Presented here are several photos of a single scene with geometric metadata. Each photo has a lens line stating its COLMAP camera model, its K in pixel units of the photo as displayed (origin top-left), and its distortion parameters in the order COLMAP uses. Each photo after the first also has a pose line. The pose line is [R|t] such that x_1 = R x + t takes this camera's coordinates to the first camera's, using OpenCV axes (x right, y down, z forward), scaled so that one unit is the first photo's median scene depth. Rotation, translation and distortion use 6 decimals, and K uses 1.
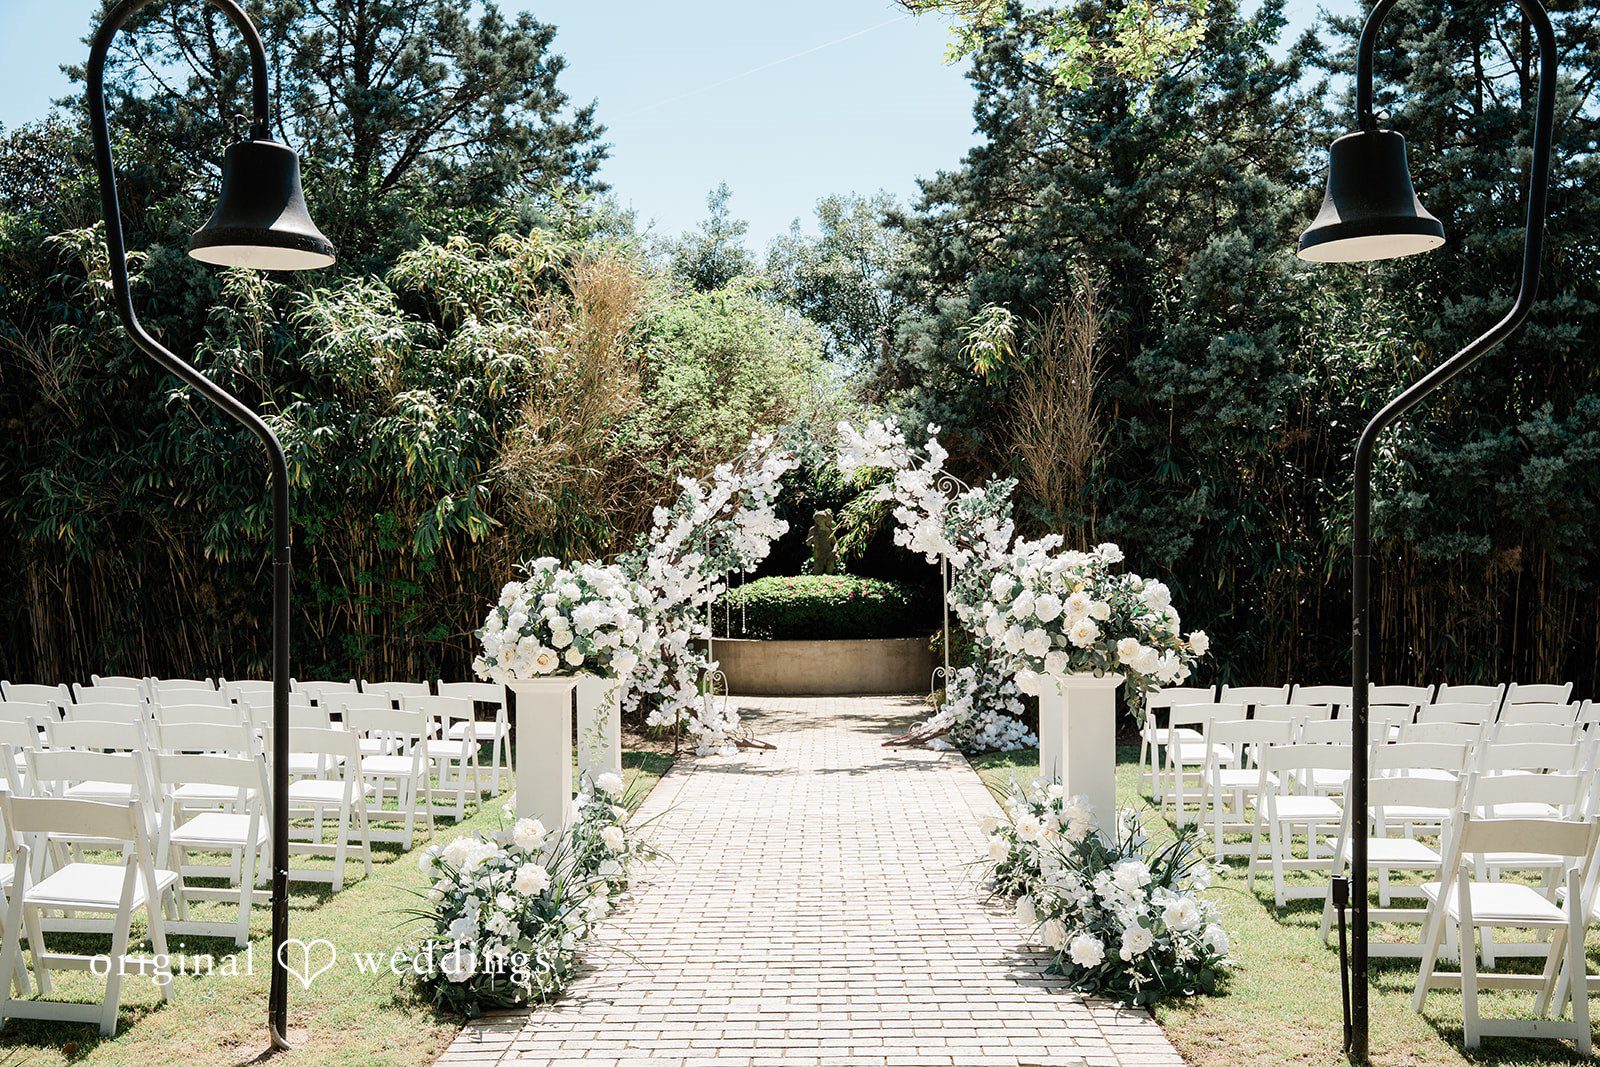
lens RADIAL K [[1631.5, 0, 800.0], [0, 1631.5, 533.5], [0, 0, 1]] dist [0.004917, -0.002365]
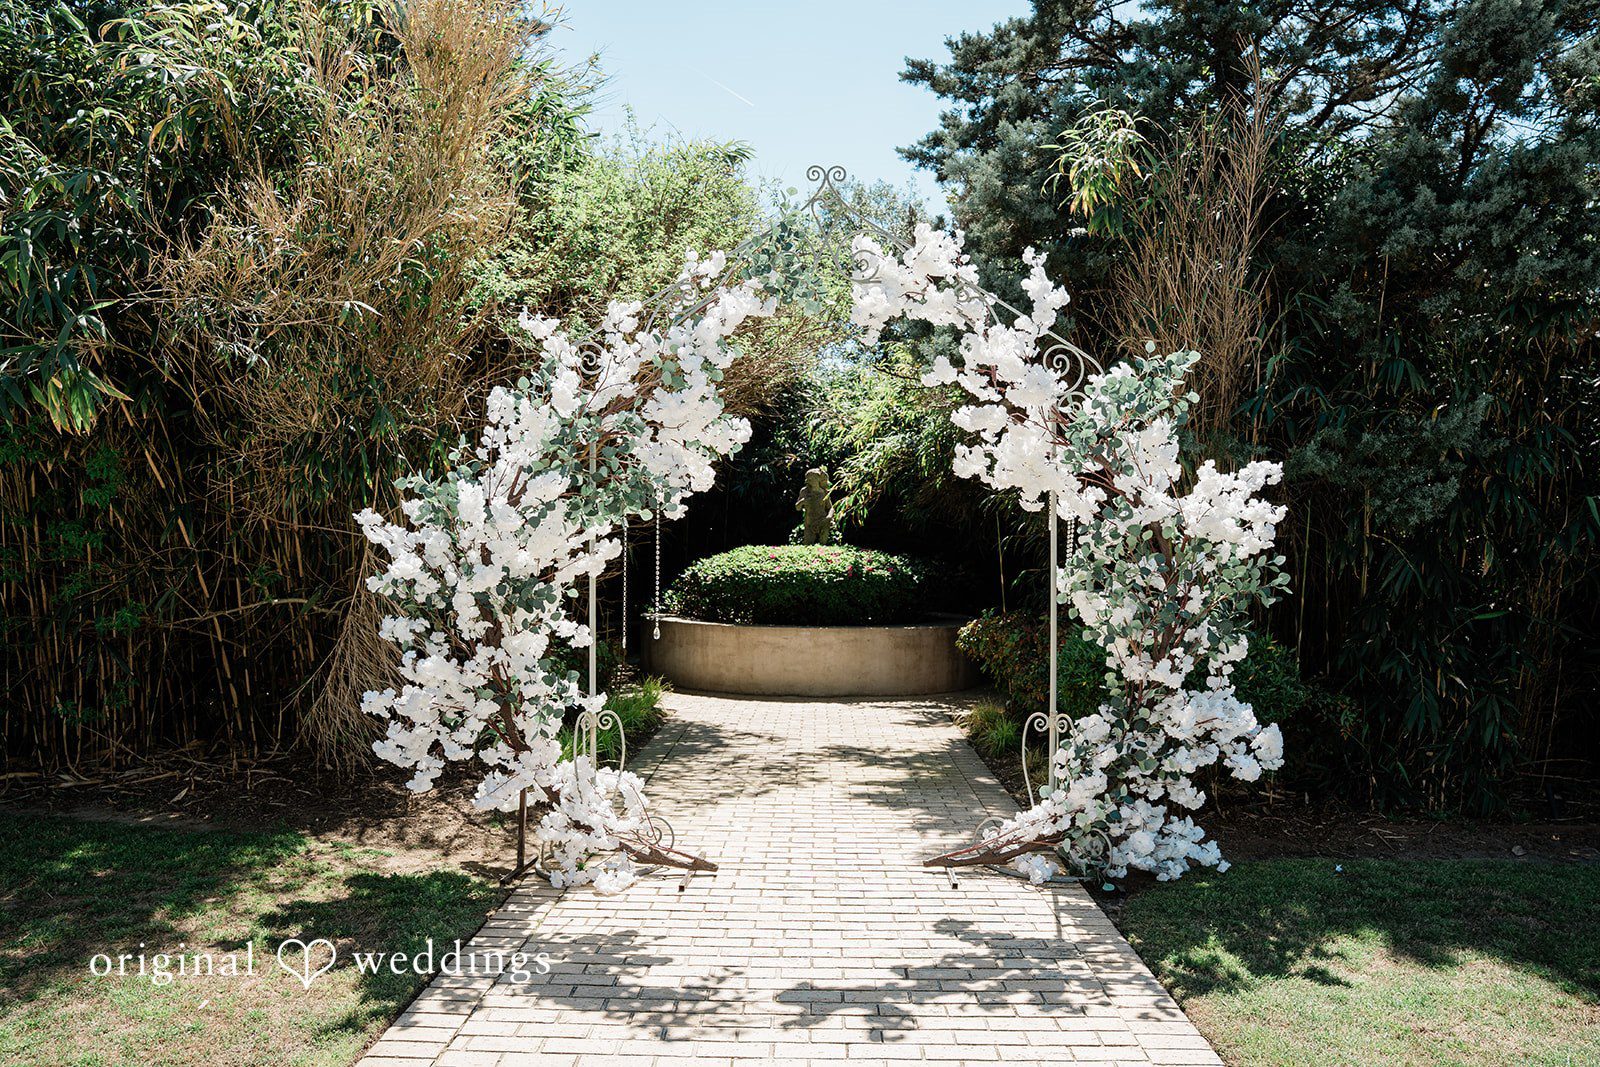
lens RADIAL K [[1184.4, 0, 800.0], [0, 1184.4, 533.5], [0, 0, 1]] dist [-0.079976, 0.000117]
pose [[0.999704, 0.024249, 0.002133, 0.008039], [-0.024262, 0.999685, 0.006410, 0.024657], [-0.001977, -0.006460, 0.999977, 0.626547]]
